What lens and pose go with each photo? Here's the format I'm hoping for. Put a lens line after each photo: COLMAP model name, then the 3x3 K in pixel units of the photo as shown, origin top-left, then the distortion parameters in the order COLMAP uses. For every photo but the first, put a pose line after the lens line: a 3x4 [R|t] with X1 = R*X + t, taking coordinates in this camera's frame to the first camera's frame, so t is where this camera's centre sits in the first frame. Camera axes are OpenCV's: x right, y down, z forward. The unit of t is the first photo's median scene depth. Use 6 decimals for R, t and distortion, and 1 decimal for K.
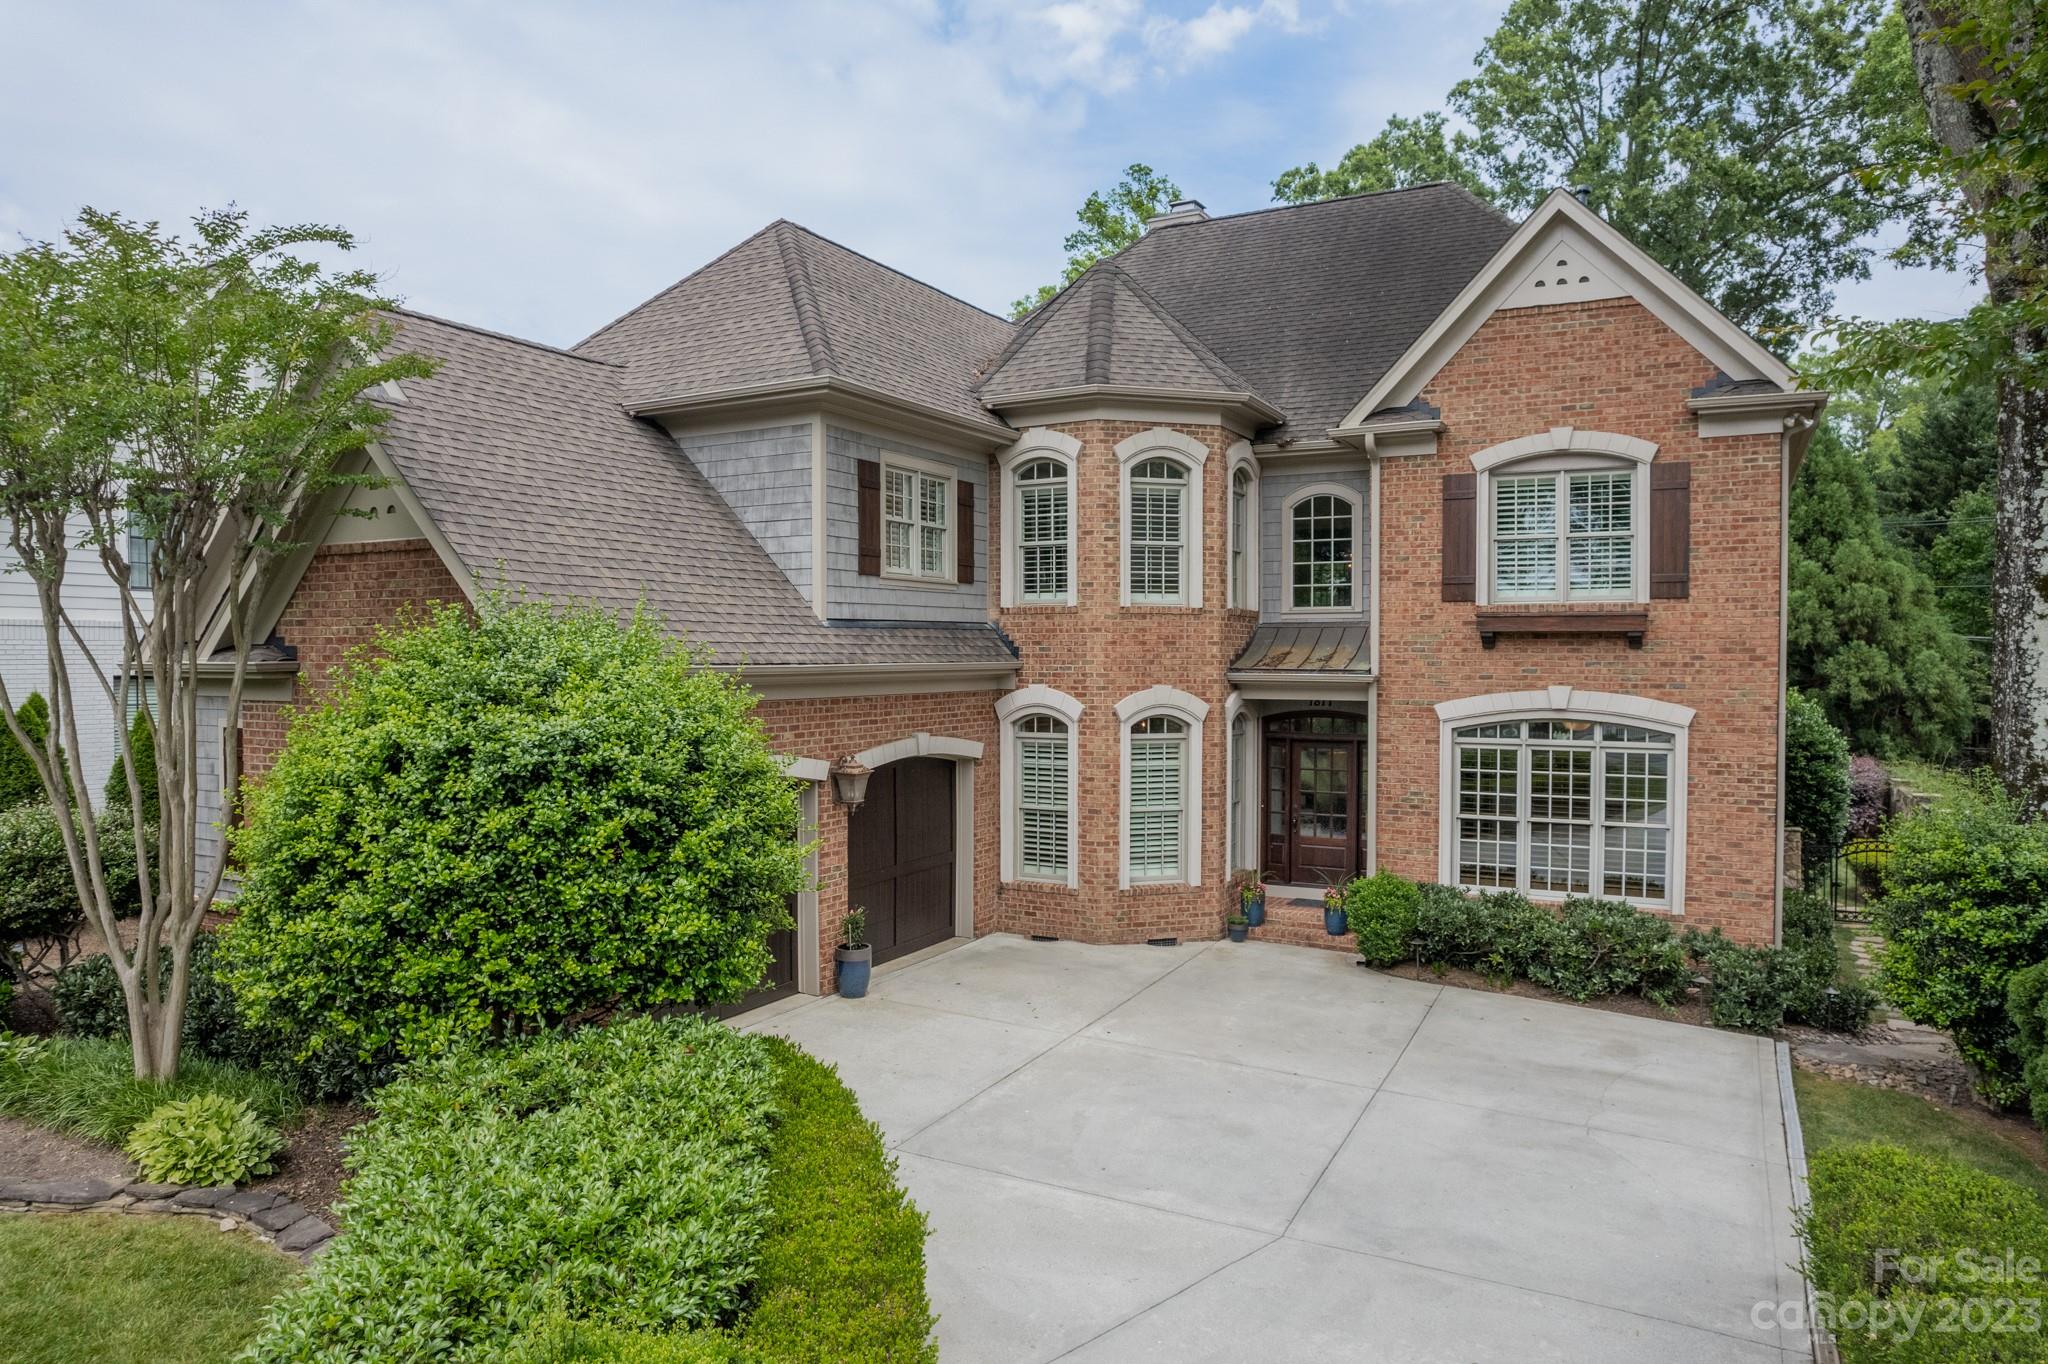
lens RADIAL K [[1291.6, 0, 1013.3], [0, 1291.6, 680.1], [0, 0, 1]] dist [-0.037195, 0.021422]
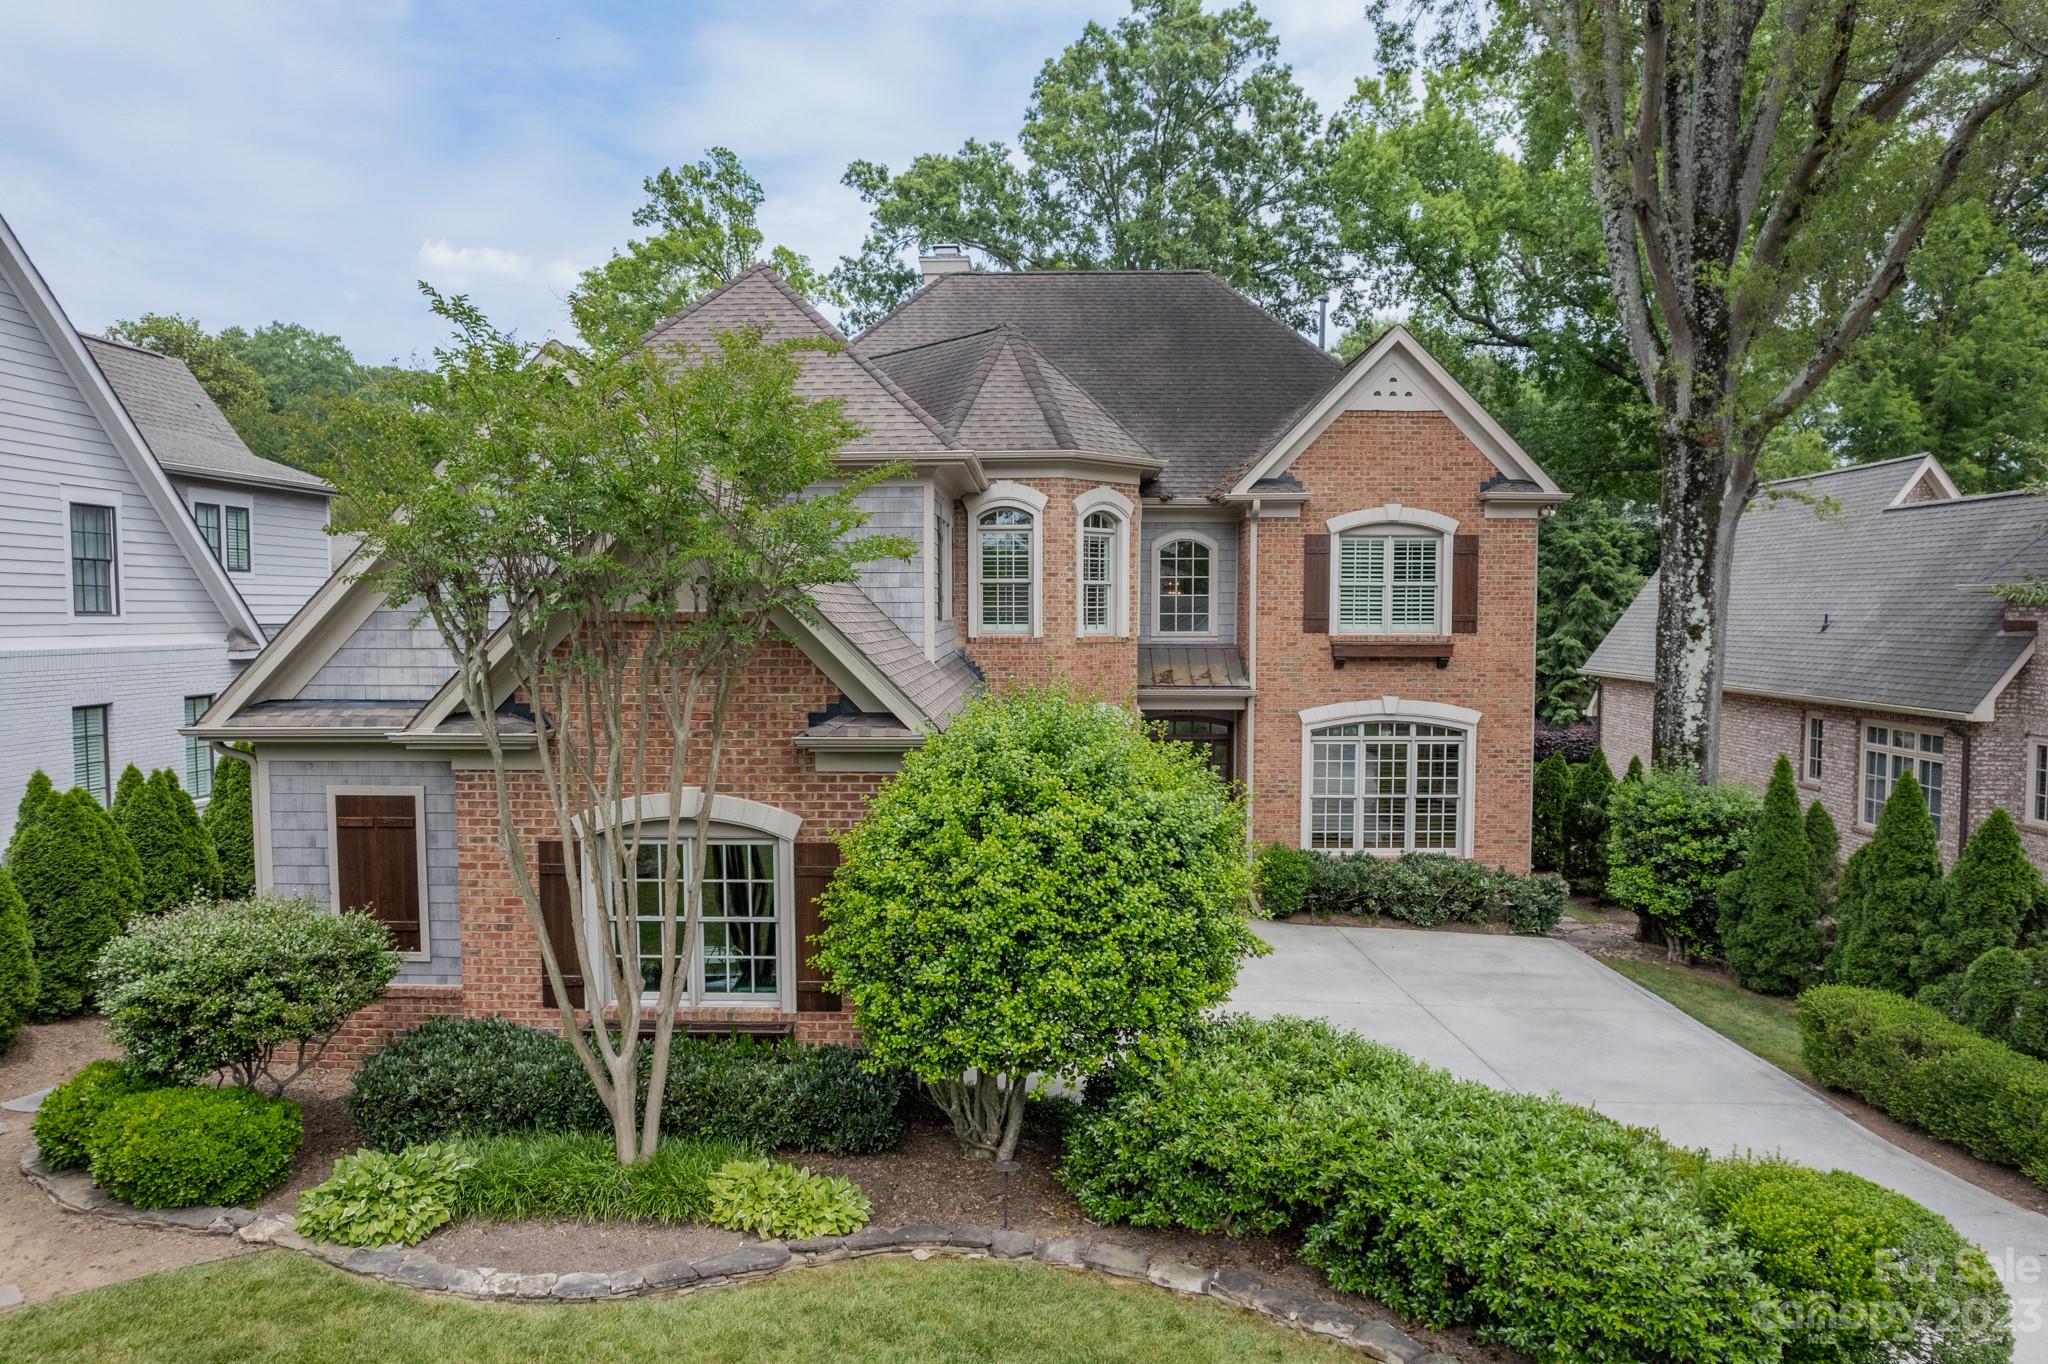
lens RADIAL K [[1291.6, 0, 1026.9], [0, 1291.6, 683.9], [0, 0, 1]] dist [-0.037195, 0.021422]
pose [[0.890728, -0.026523, 0.453762, -0.514941], [0.011366, 0.999284, 0.036099, -0.060488], [-0.454395, -0.026997, 0.890391, -0.028138]]
